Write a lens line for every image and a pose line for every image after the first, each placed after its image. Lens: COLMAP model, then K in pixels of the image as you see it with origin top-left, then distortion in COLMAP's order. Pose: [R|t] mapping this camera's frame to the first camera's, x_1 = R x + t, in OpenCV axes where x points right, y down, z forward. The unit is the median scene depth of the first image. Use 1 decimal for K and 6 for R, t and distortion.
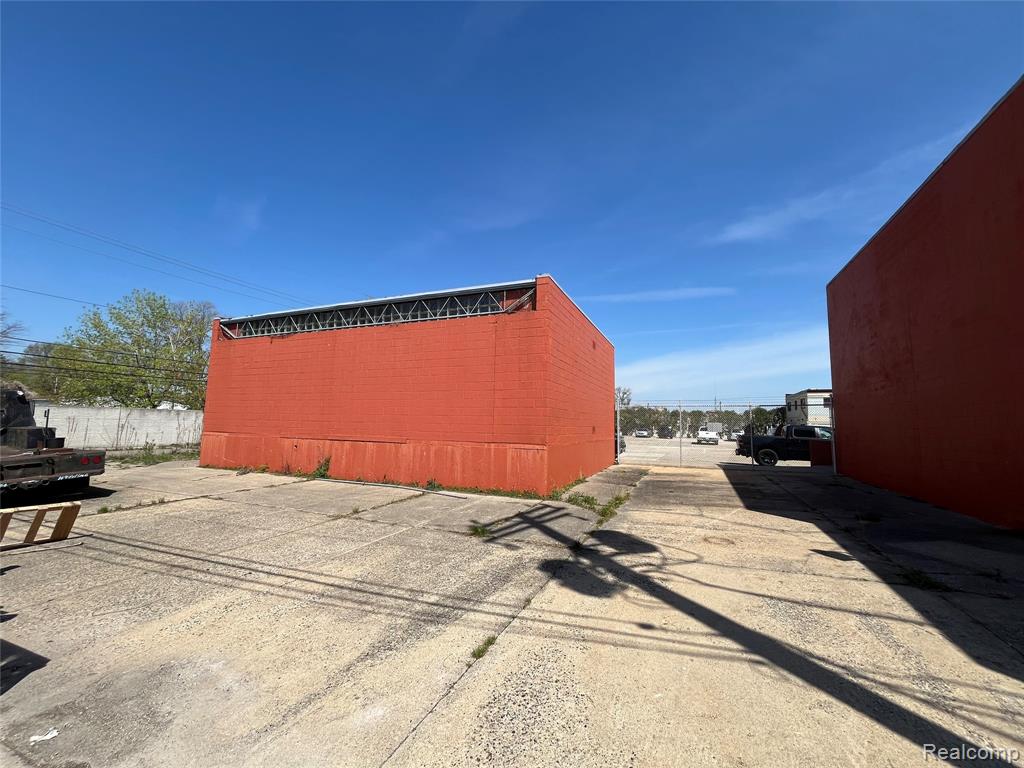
lens RADIAL K [[415.3, 0, 513.0], [0, 415.3, 381.7], [0, 0, 1]] dist [-0.000776, 0.000290]
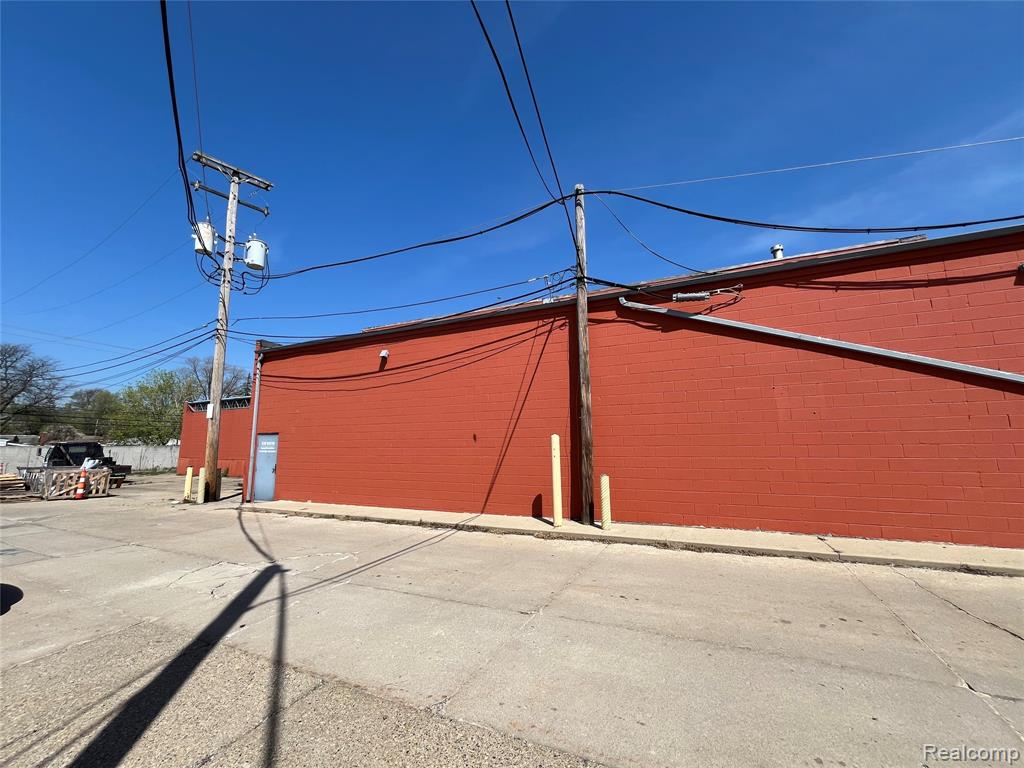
lens RADIAL K [[415.3, 0, 513.0], [0, 415.3, 381.7], [0, 0, 1]] dist [-0.000776, 0.000290]
pose [[0.998654, -0.033510, -0.039597, 0.588451], [0.031273, 0.997950, -0.055830, -0.052210], [0.041387, 0.054517, 0.997655, -0.587457]]
